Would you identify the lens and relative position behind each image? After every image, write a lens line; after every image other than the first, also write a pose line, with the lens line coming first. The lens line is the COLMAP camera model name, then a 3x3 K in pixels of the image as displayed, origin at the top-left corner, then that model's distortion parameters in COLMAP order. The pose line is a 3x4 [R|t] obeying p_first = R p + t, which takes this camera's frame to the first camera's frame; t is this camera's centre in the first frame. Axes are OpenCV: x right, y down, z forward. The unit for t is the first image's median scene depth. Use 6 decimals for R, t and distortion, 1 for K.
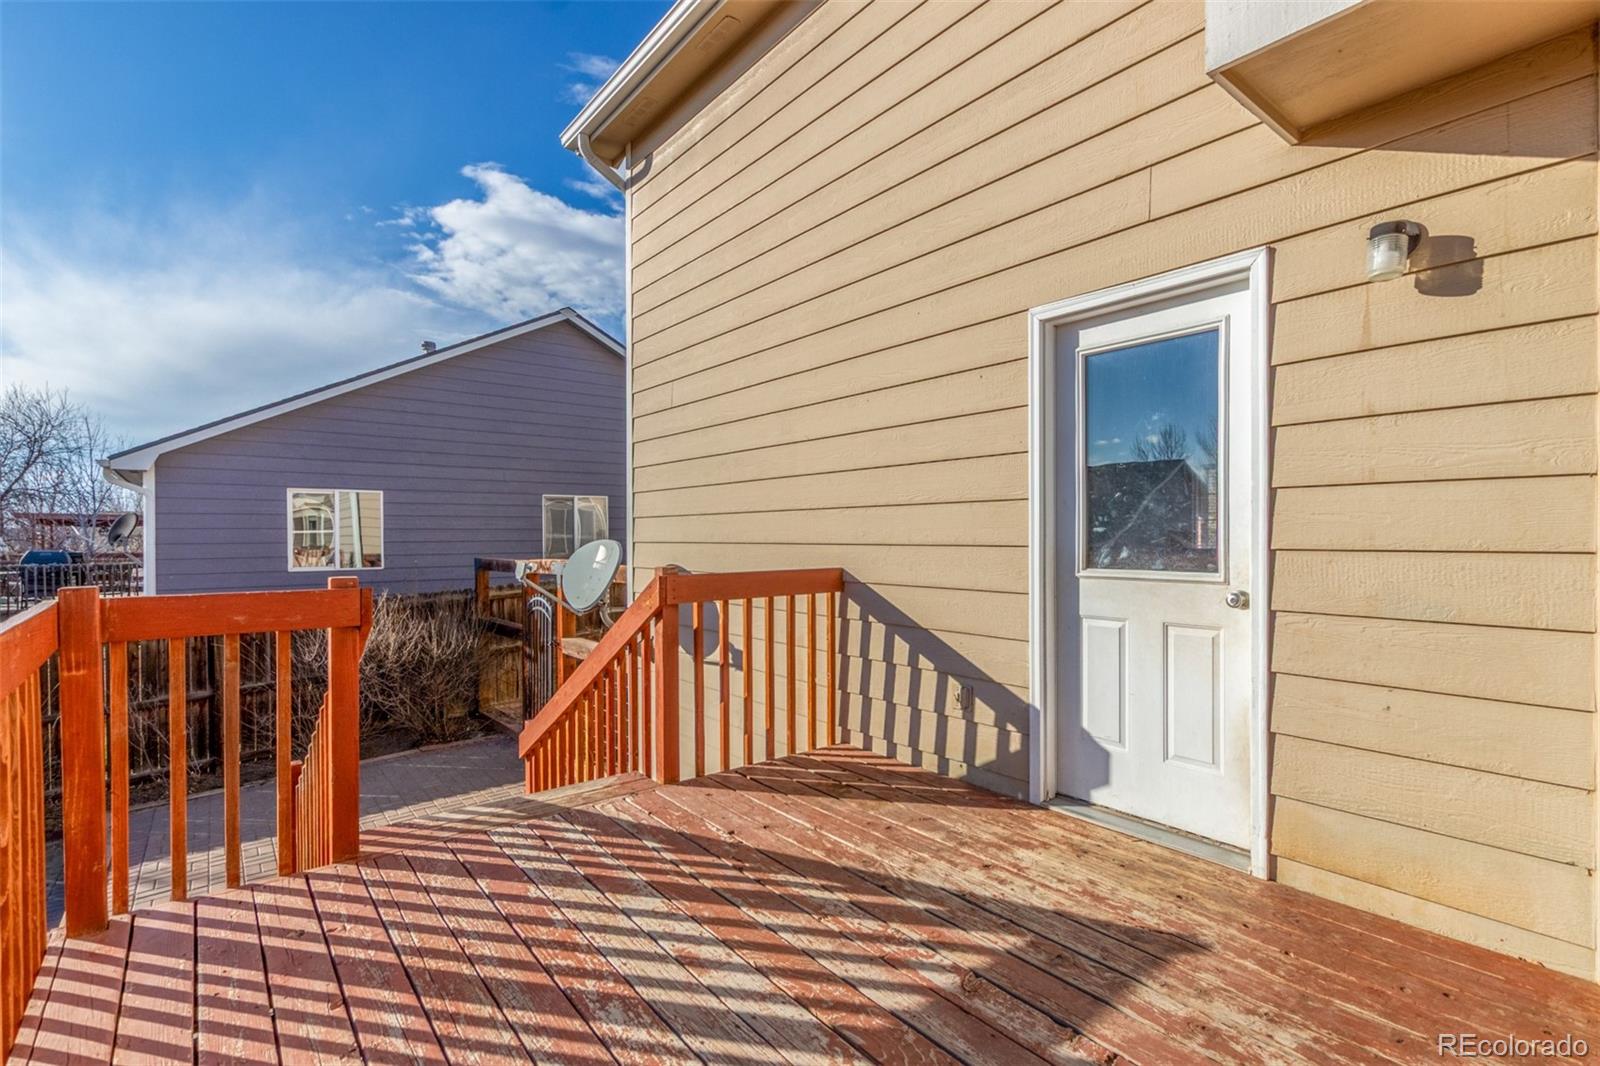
lens RADIAL K [[765.0, 0, 799.2], [0, 765.0, 537.0], [0, 0, 1]] dist [0.014844, 0.001253]
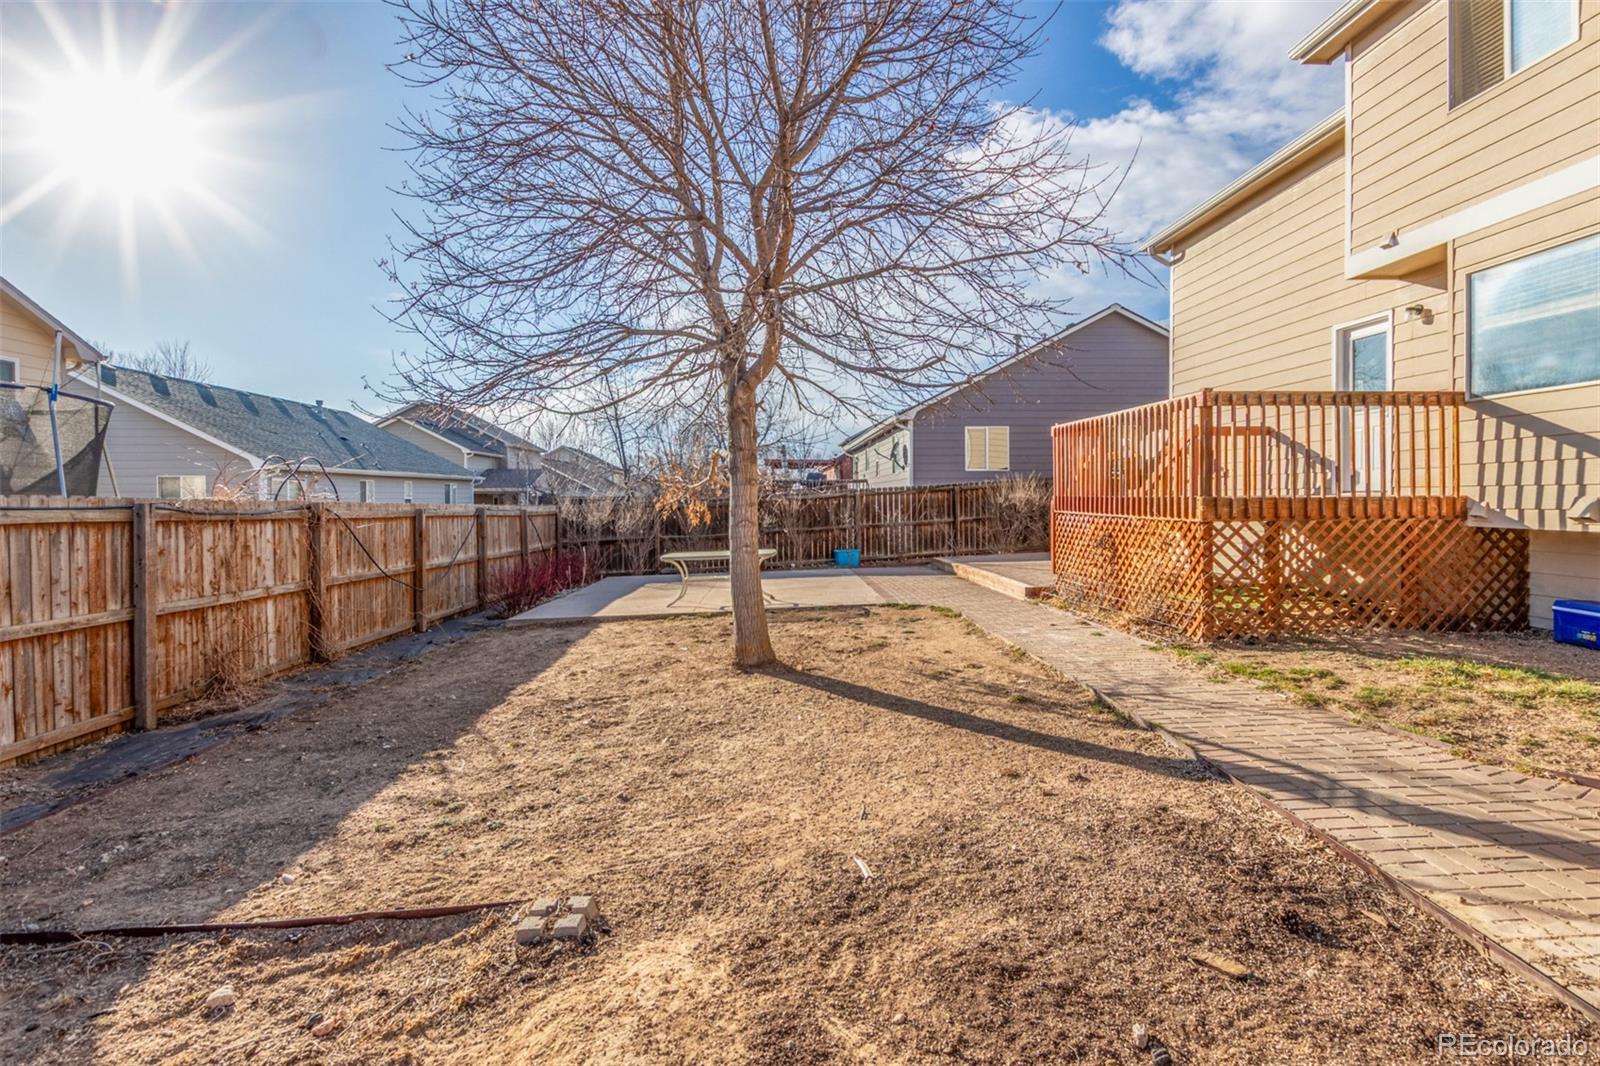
lens RADIAL K [[765.0, 0, 810.2], [0, 765.0, 500.9], [0, 0, 1]] dist [0.014844, 0.001253]
pose [[0.816328, 0.006543, -0.577551, 0.211781], [-0.001216, 0.999953, 0.009611, 0.195343], [0.577587, -0.007143, 0.816298, -1.449229]]
